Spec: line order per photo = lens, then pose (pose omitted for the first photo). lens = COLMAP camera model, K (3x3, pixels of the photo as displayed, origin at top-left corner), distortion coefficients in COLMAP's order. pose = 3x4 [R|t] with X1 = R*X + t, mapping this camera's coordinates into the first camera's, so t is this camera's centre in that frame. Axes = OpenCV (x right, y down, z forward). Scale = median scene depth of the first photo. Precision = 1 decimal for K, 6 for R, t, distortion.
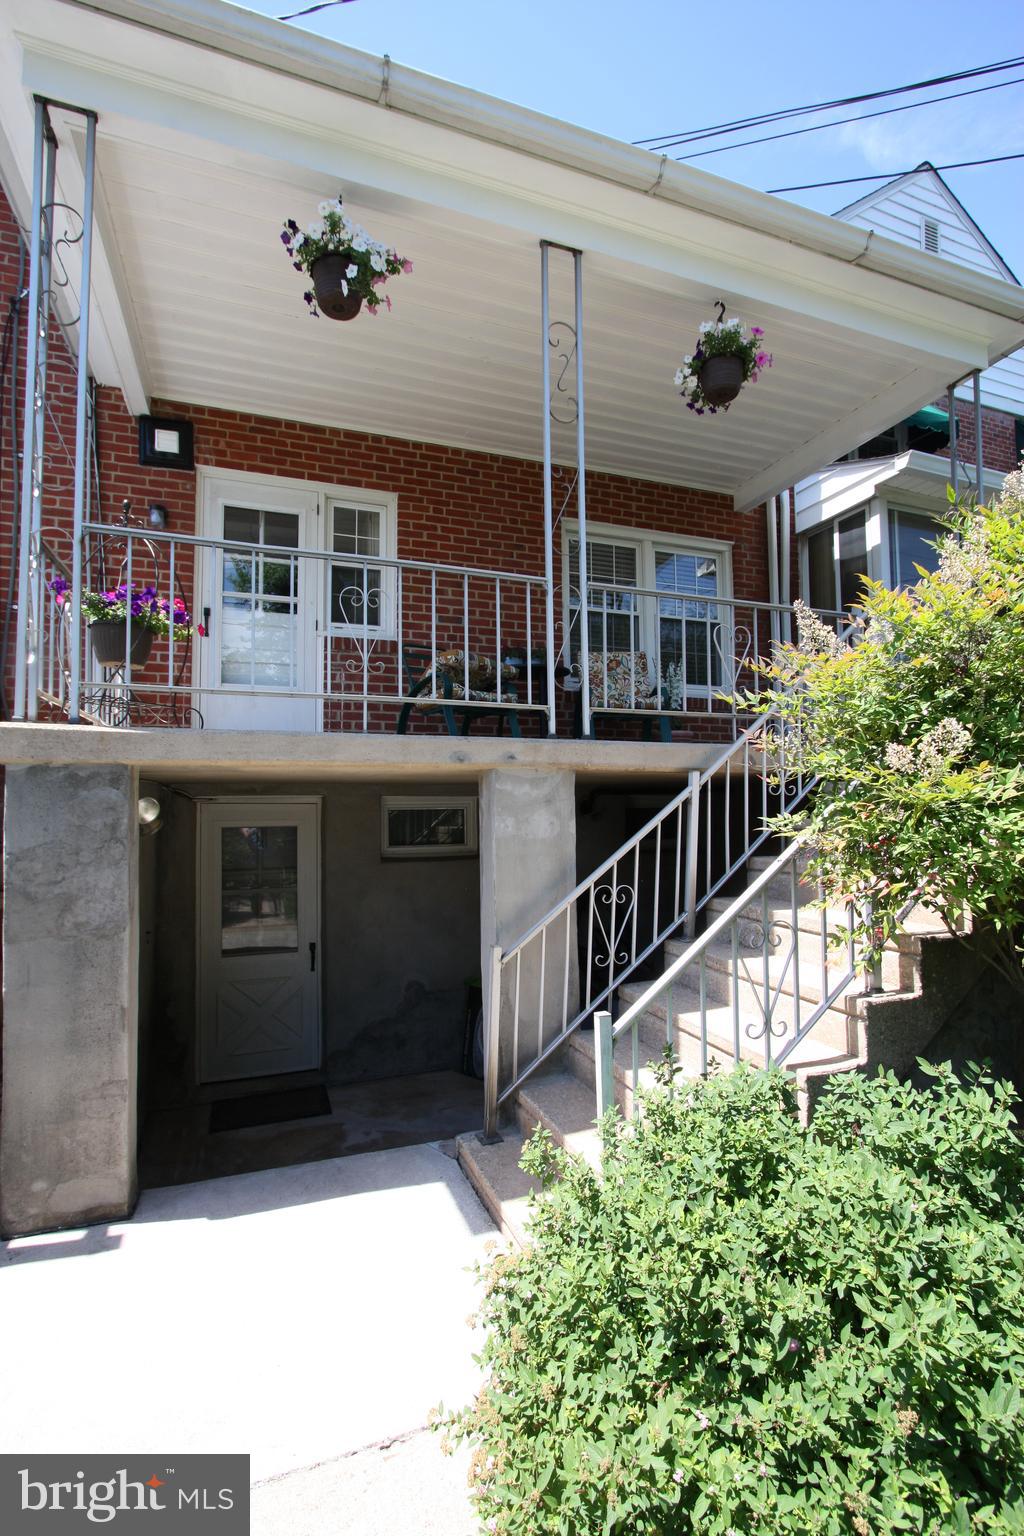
lens RADIAL K [[710.0, 0, 521.3], [0, 710.0, 773.4], [0, 0, 1]] dist [-0.022097, 0.004912]
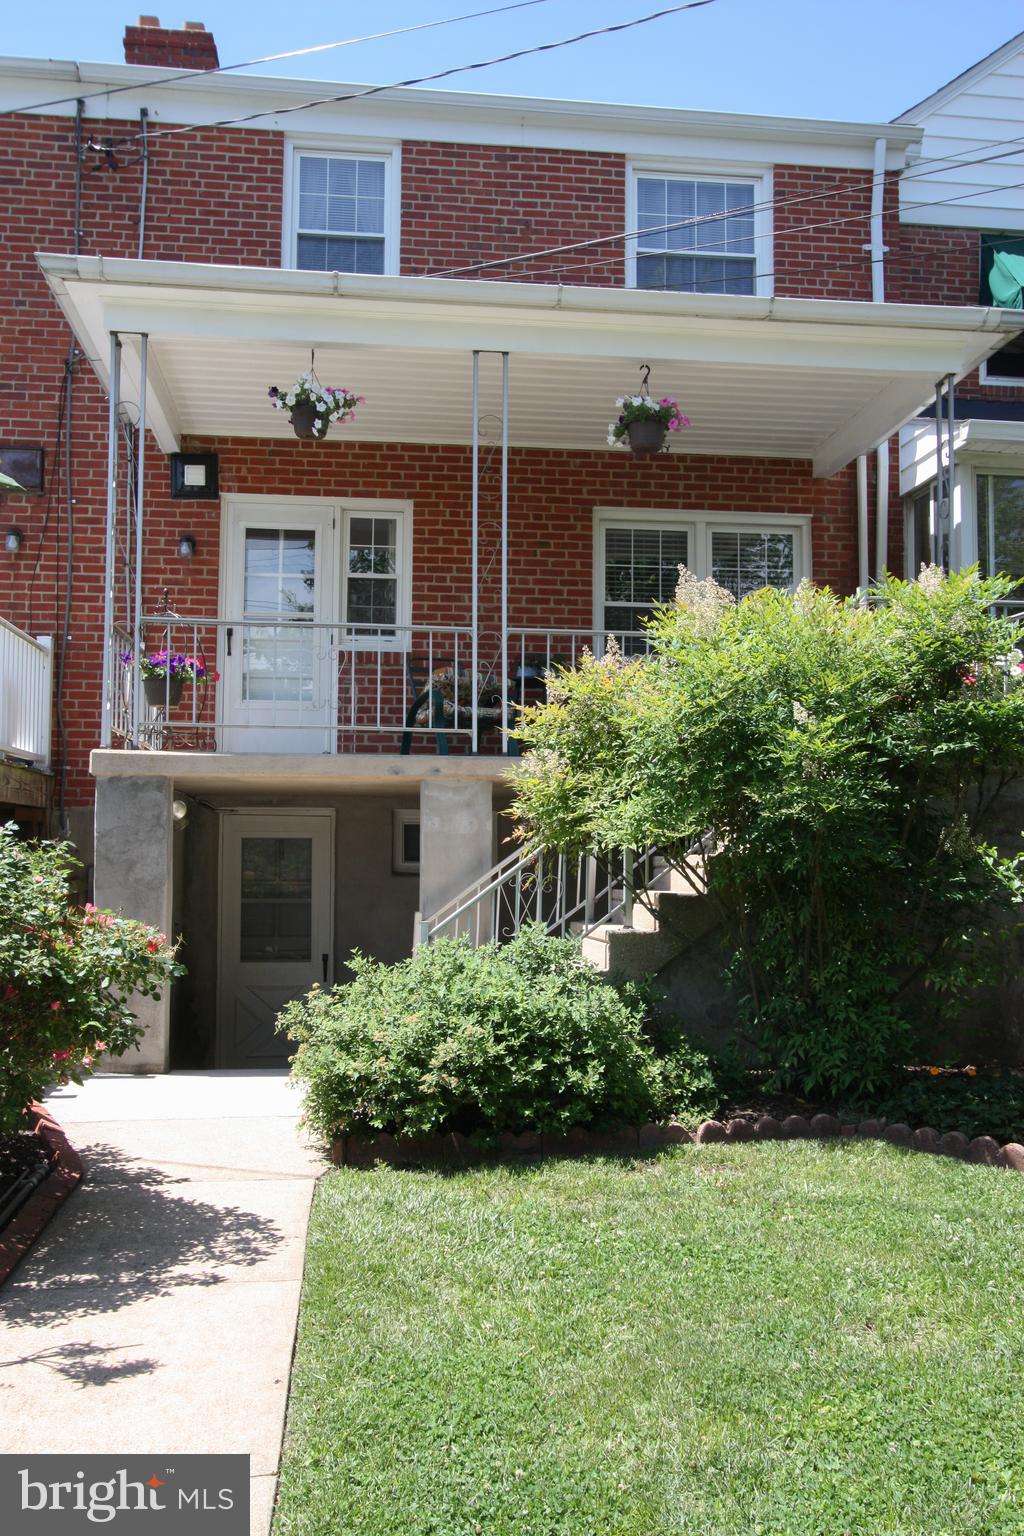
lens RADIAL K [[1361.1, 0, 509.7], [0, 1361.1, 776.7], [0, 0, 1]] dist [-0.012225, 0.028103]
pose [[0.970817, -0.000708, -0.239821, 0.436595], [-0.003311, 0.999861, -0.016356, 0.017331], [0.239799, 0.016673, 0.970679, -0.845880]]
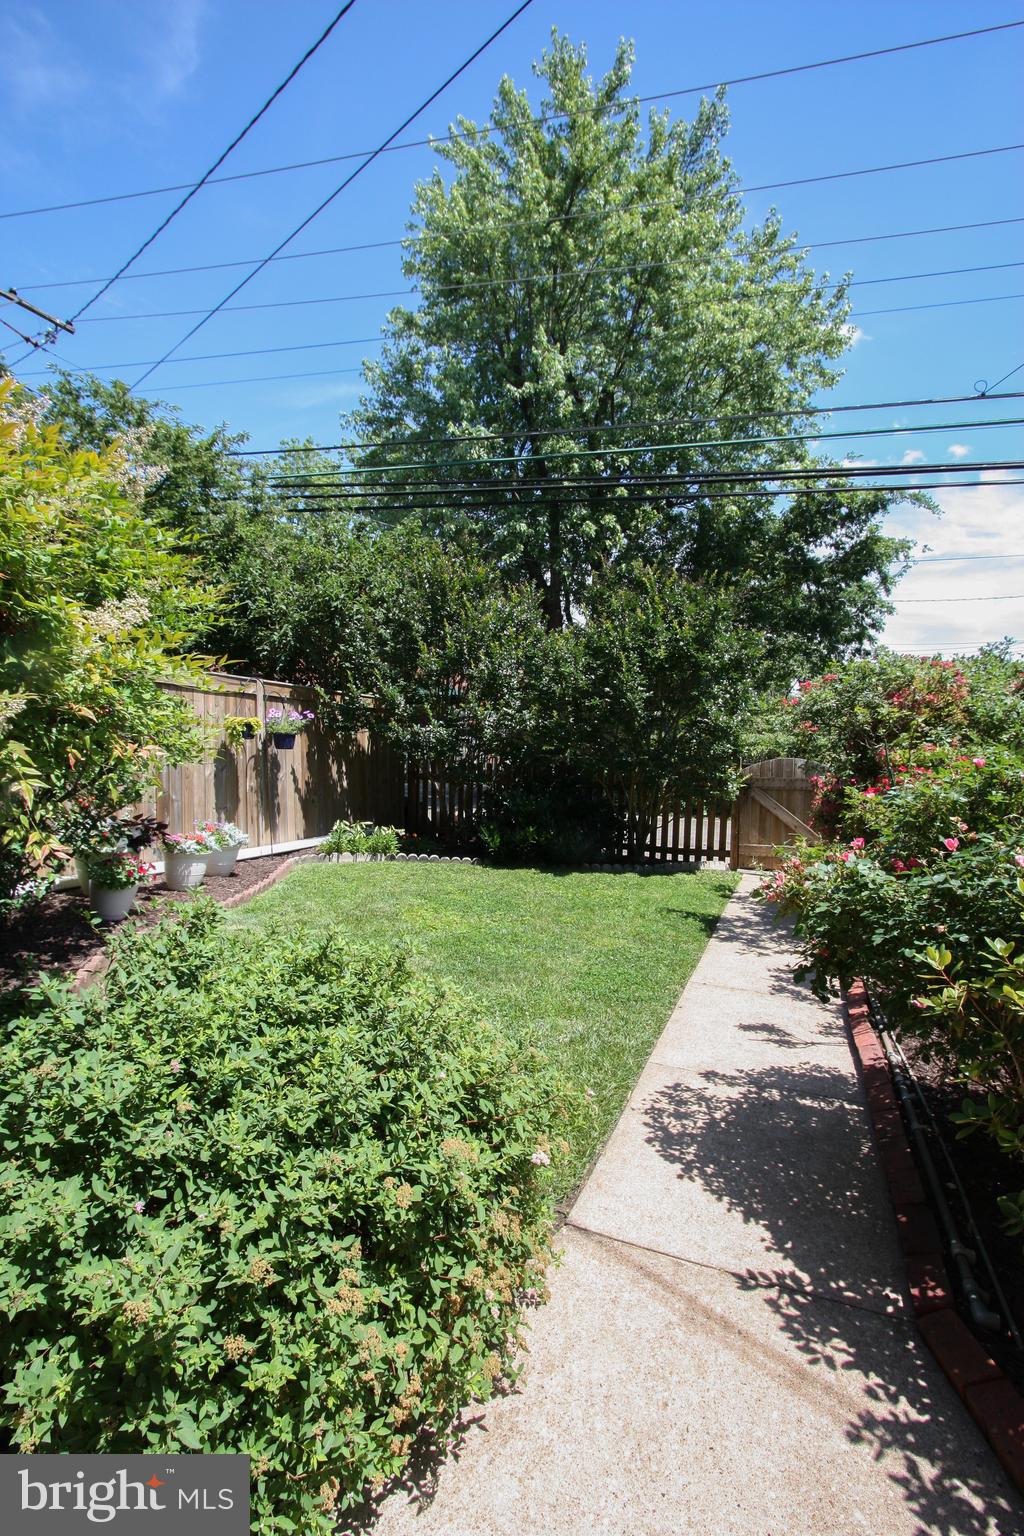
lens RADIAL K [[710.0, 0, 513.7], [0, 710.0, 775.0], [0, 0, 1]] dist [-0.022097, 0.004912]
pose [[-0.742157, -0.039992, 0.669032, -0.167292], [-0.033471, 0.999184, 0.022598, 0.045960], [-0.669389, -0.005622, -0.742890, 0.396851]]
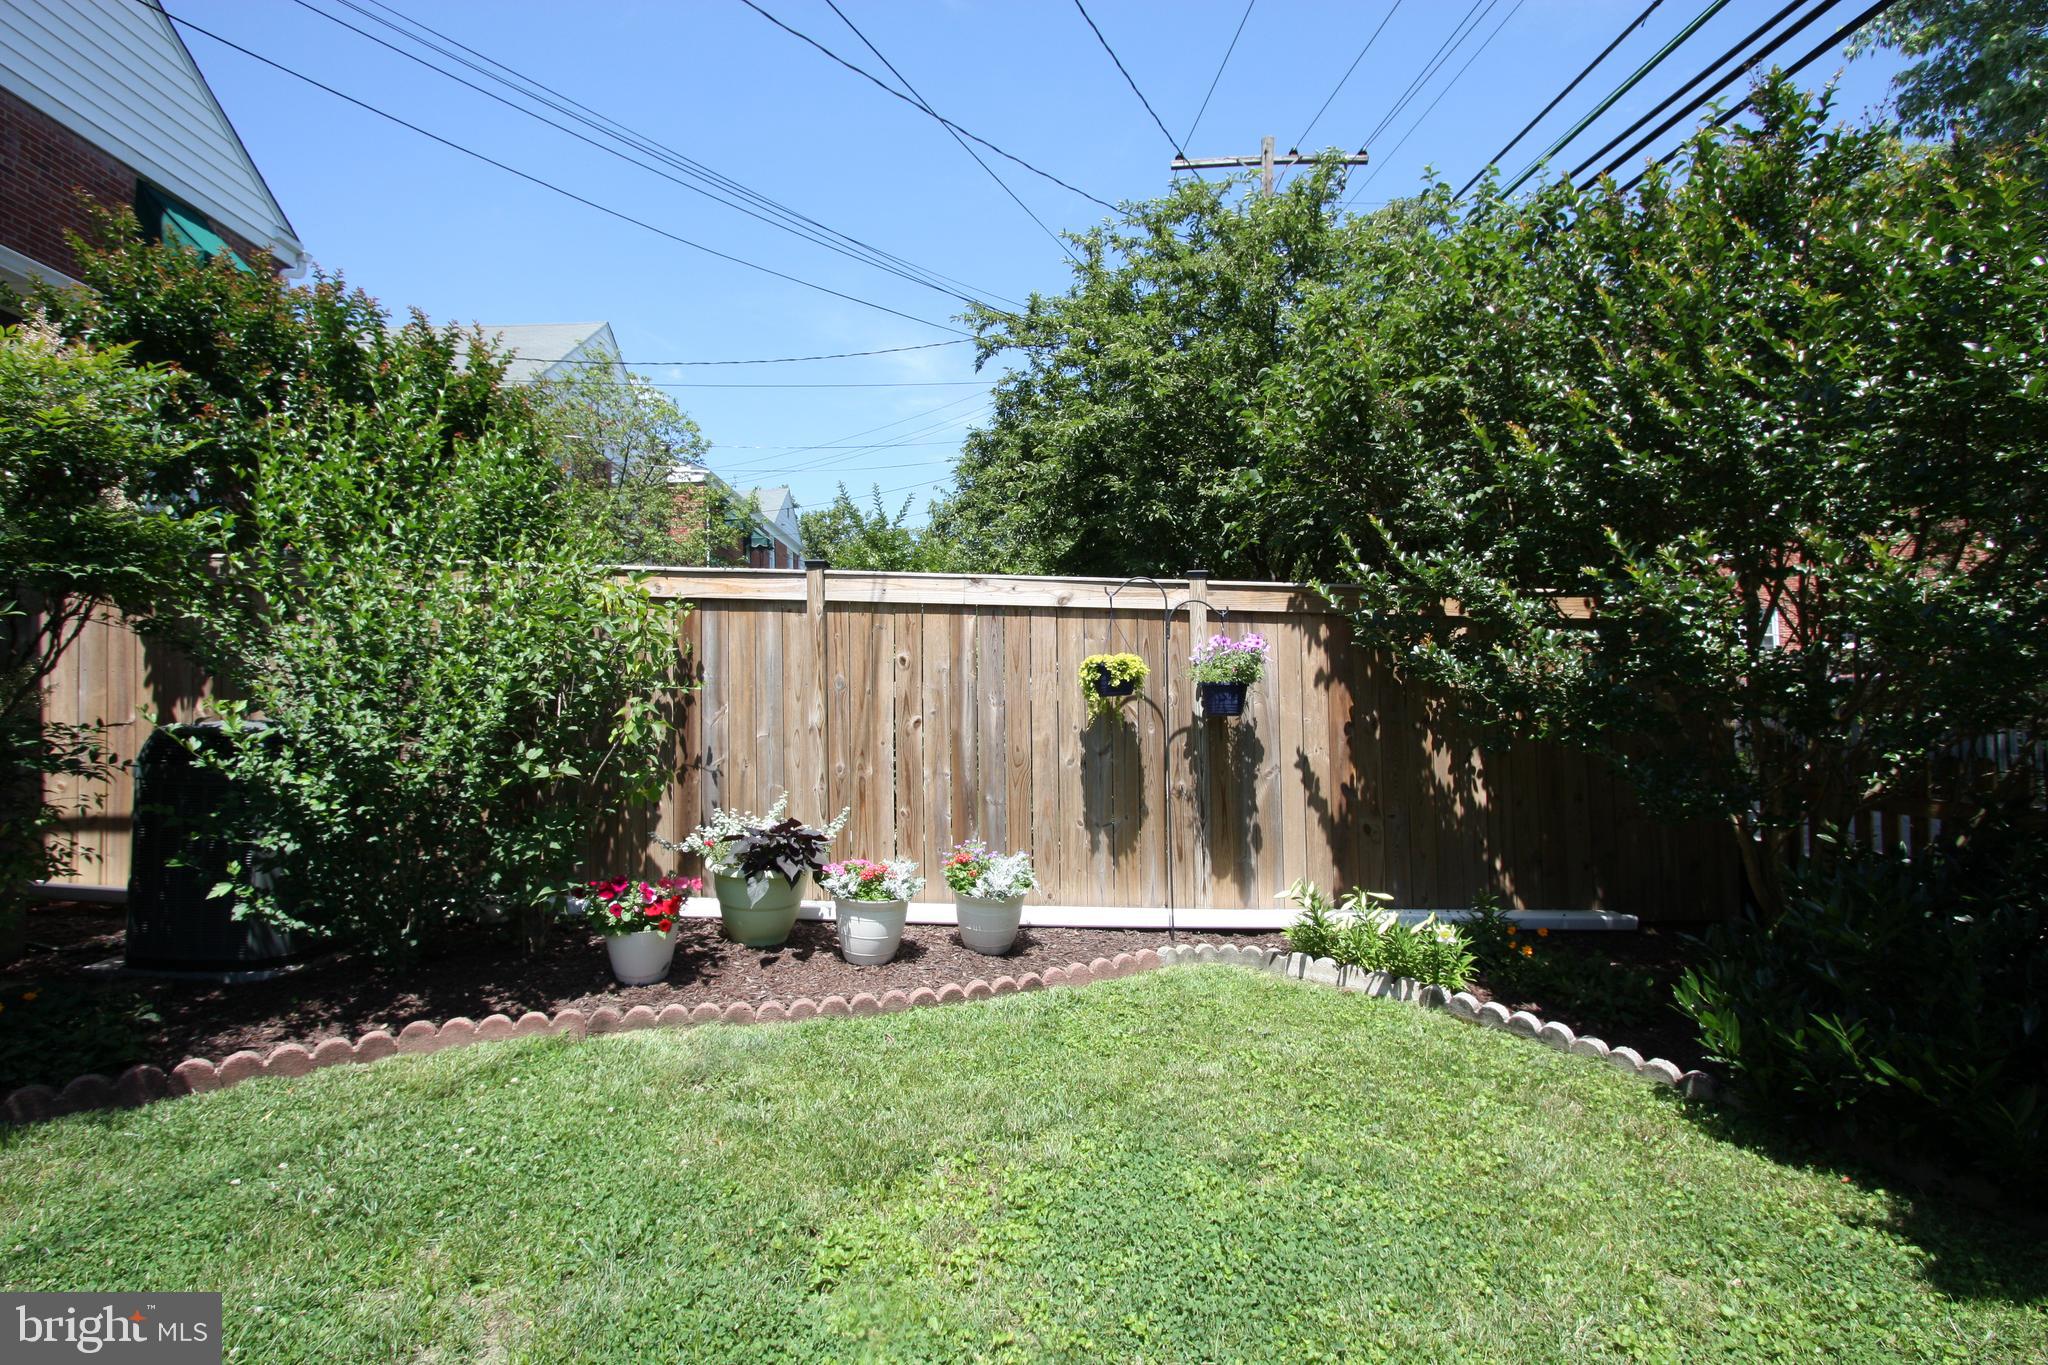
lens RADIAL K [[946.7, 0, 1031.4], [0, 946.7, 687.3], [0, 0, 1]] dist [-0.022097, 0.004912]
pose [[0.312086, 0.031004, 0.949548, 0.186121], [-0.033240, 0.999212, -0.021701, 0.041509], [-0.949472, -0.024791, 0.312871, -0.440421]]
